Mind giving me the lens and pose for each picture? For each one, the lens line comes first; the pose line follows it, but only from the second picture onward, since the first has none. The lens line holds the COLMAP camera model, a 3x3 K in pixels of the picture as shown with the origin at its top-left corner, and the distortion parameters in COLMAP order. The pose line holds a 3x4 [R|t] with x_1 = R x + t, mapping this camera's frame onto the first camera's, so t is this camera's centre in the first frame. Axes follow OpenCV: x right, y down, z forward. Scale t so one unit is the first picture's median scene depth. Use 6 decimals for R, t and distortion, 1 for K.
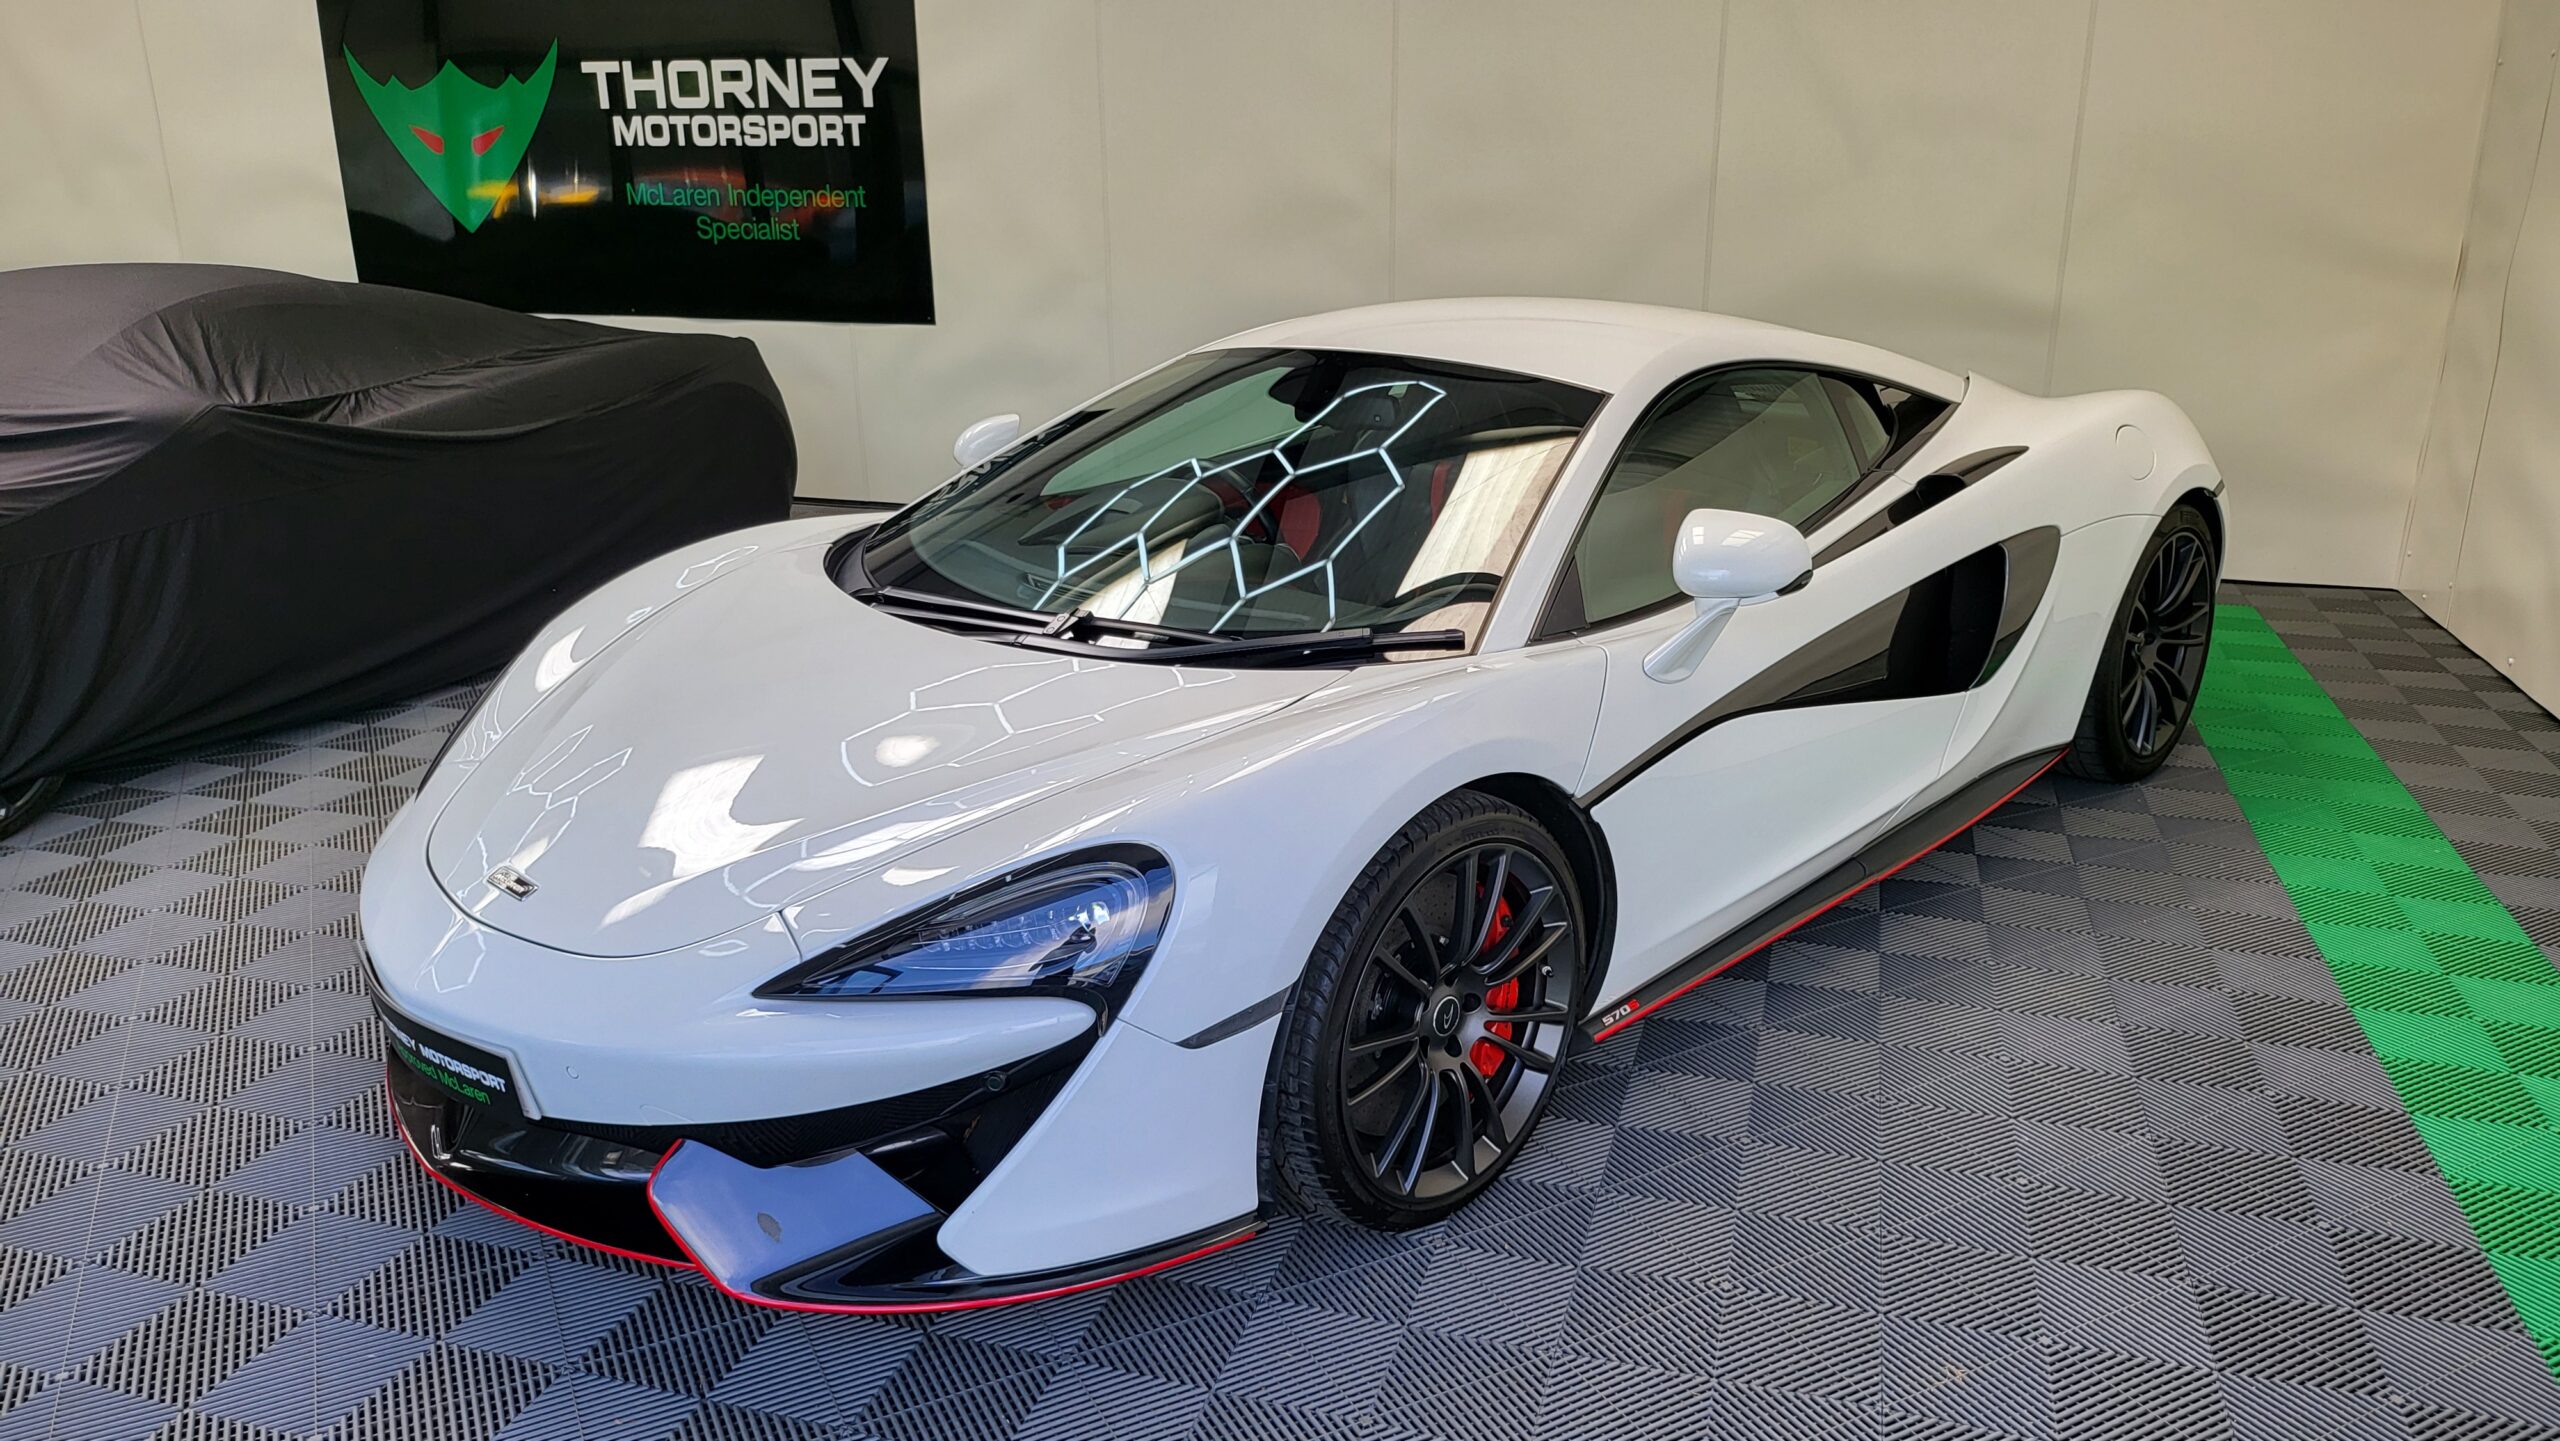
lens RADIAL K [[1773.8, 0, 1282.4], [0, 1773.8, 730.4], [0, 0, 1]] dist [0.041178, -0.037897]
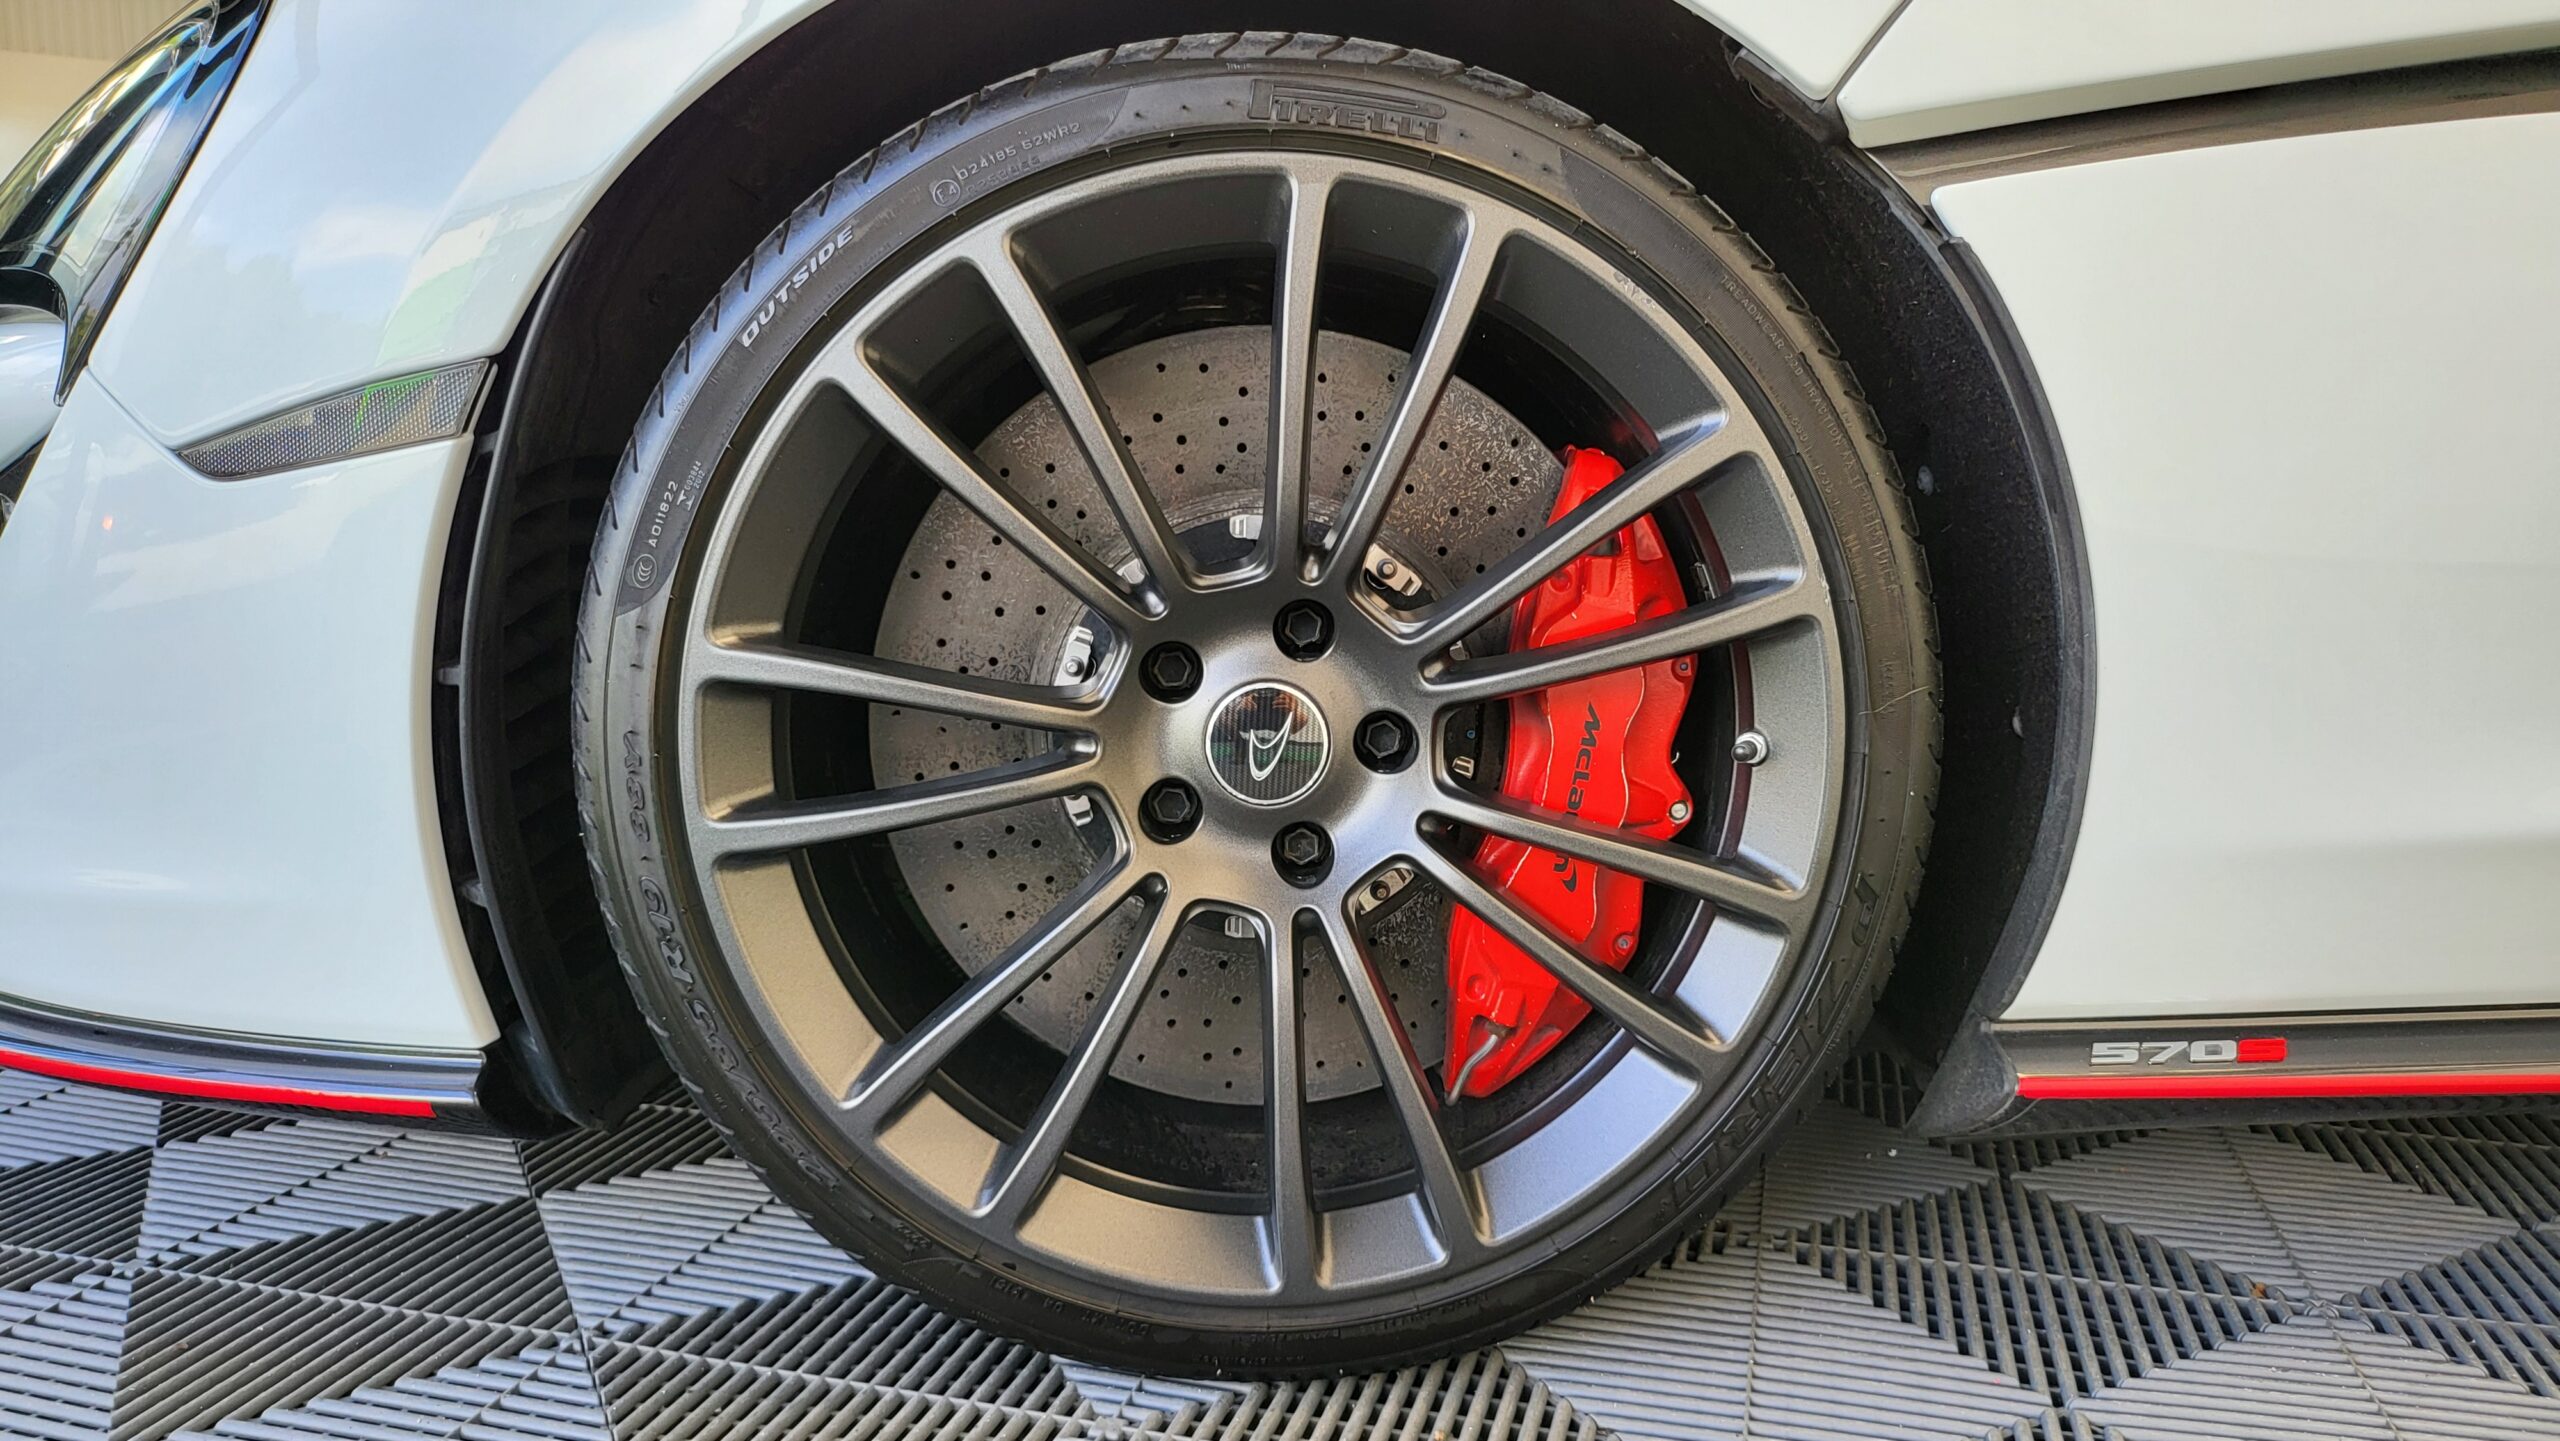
lens RADIAL K [[1773.8, 0, 1268.8], [0, 1773.8, 723.0], [0, 0, 1]] dist [0.041178, -0.037897]
pose [[0.722803, 0.104574, -0.683096, 0.132532], [-0.208704, 0.975360, -0.071519, 0.075675], [0.658785, 0.194259, 0.726819, 0.319753]]
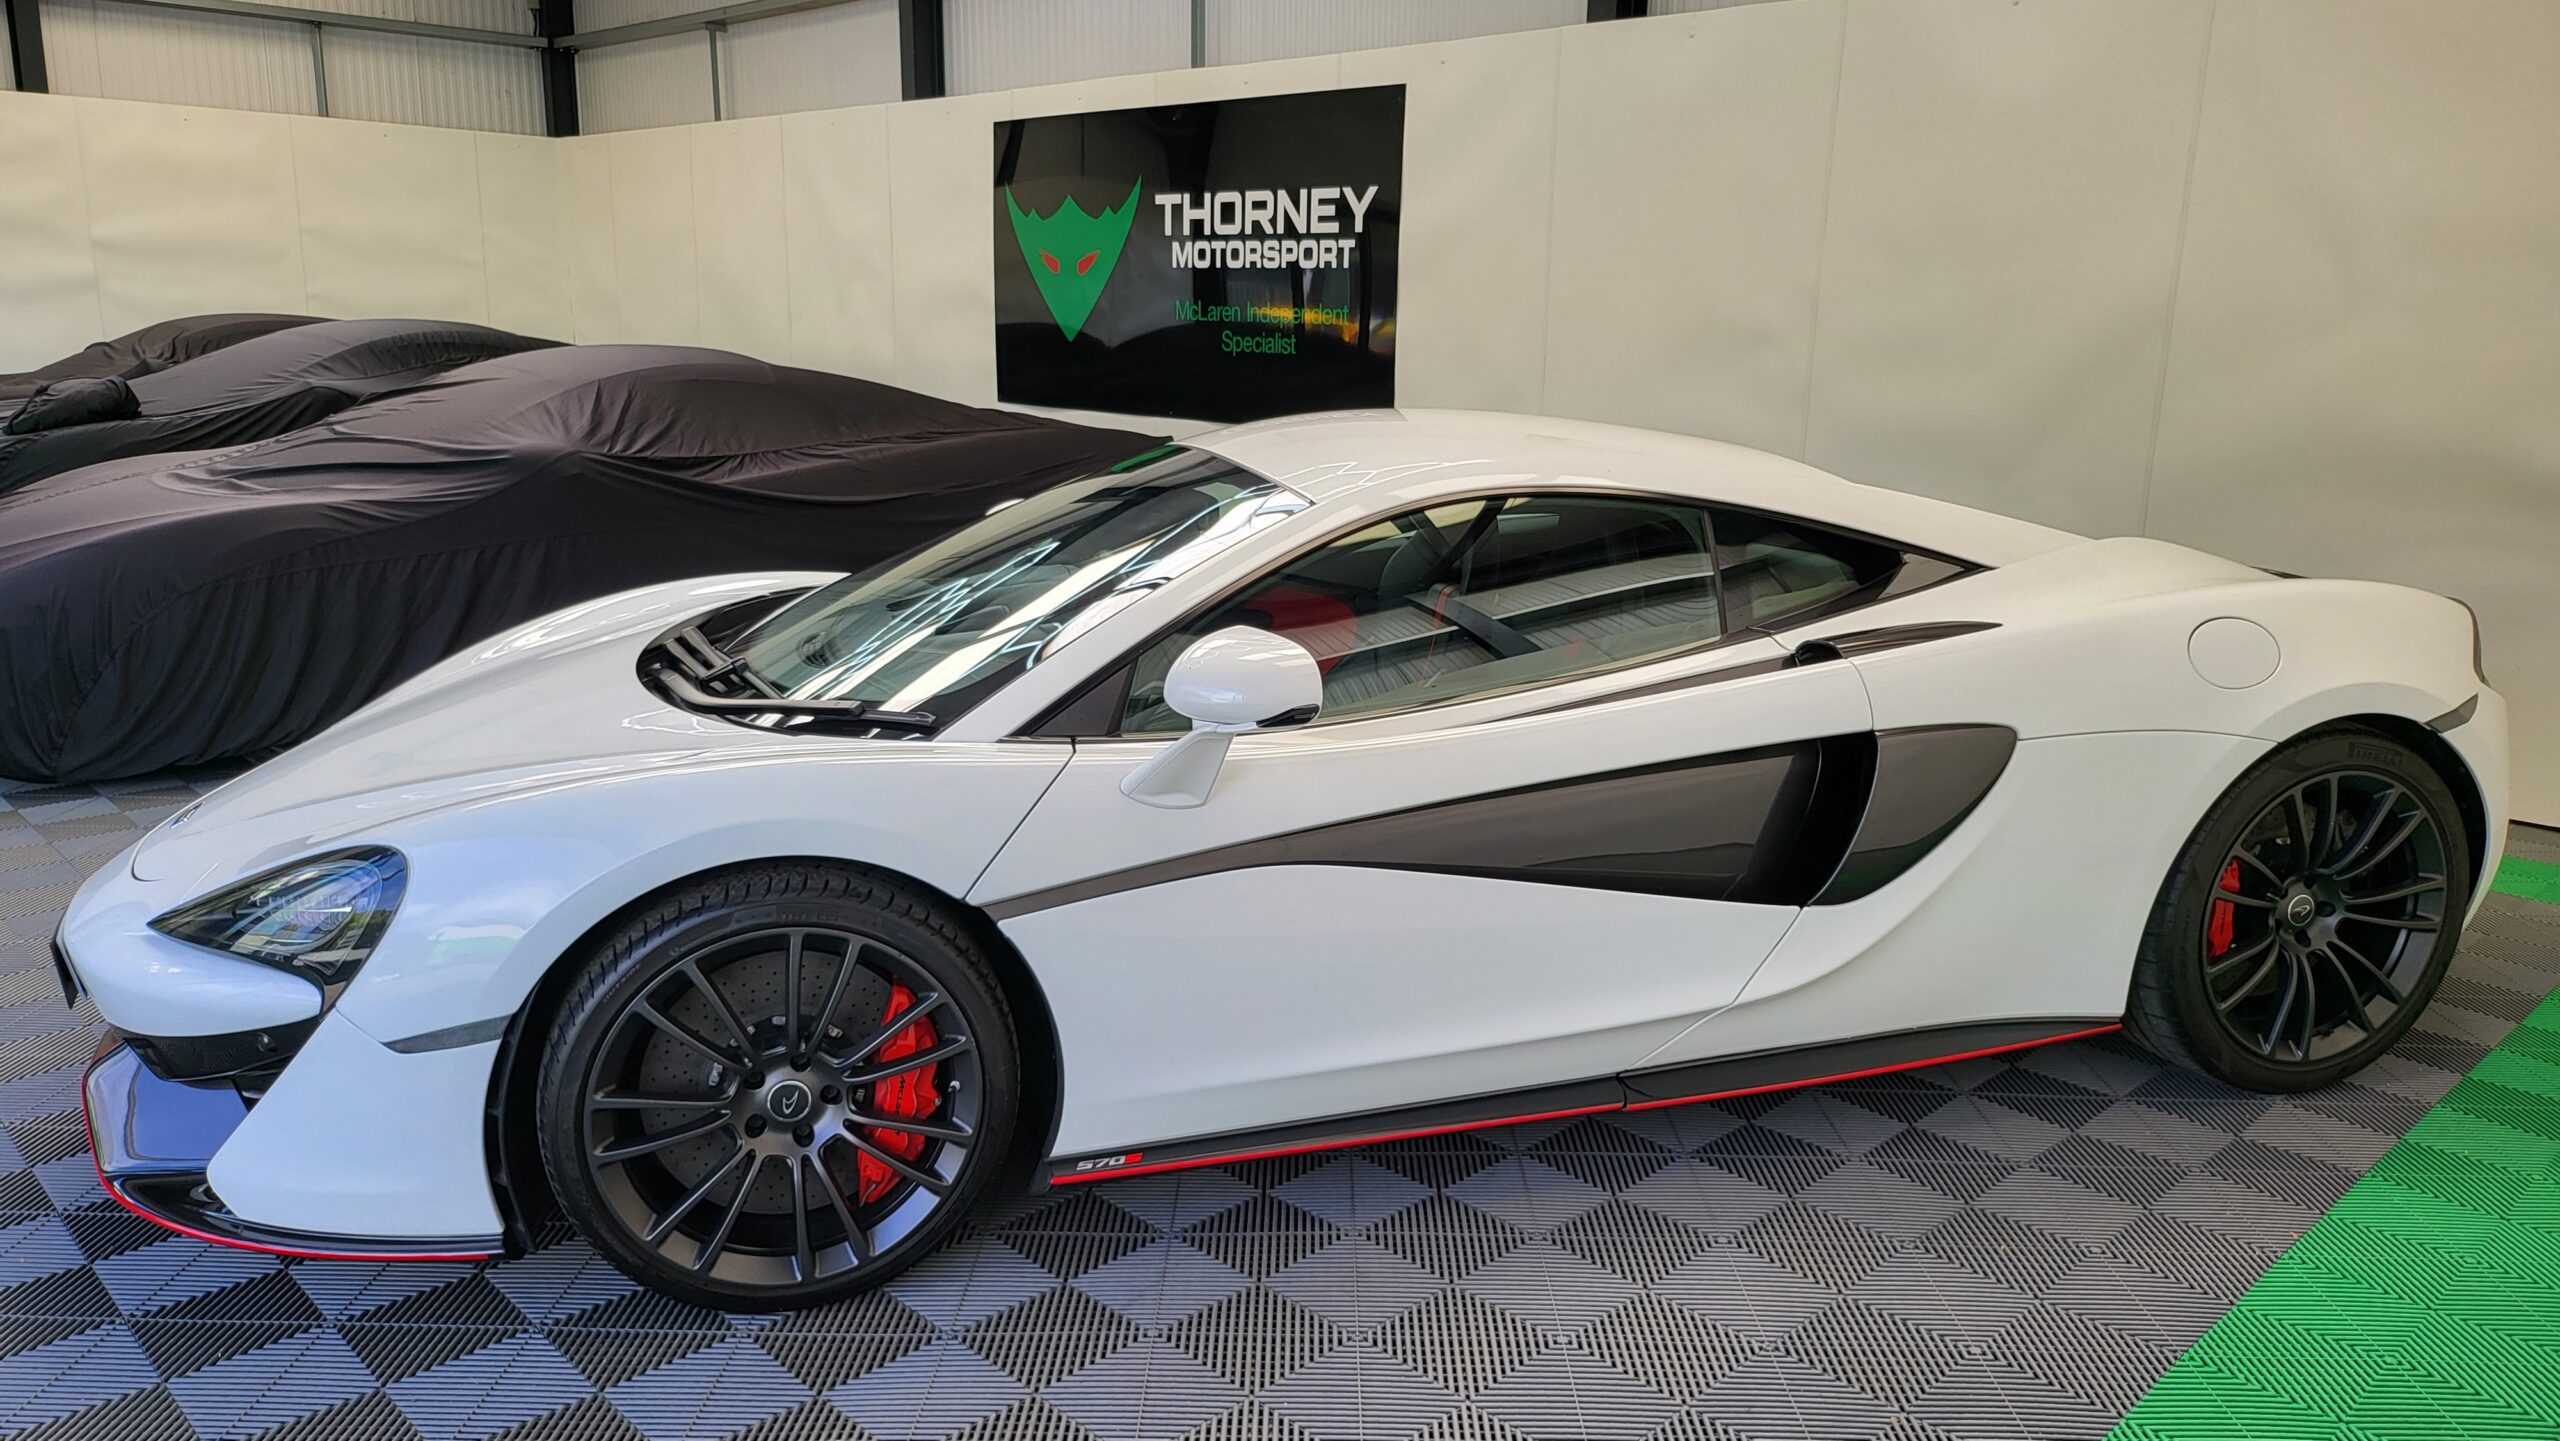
lens RADIAL K [[1773.8, 0, 1293.1], [0, 1773.8, 718.9], [0, 0, 1]] dist [0.041178, -0.037897]
pose [[0.882784, 0.126549, -0.452413, 0.313475], [-0.162299, 0.985893, -0.040917, -0.020693], [0.440853, 0.109547, 0.890869, 0.098282]]
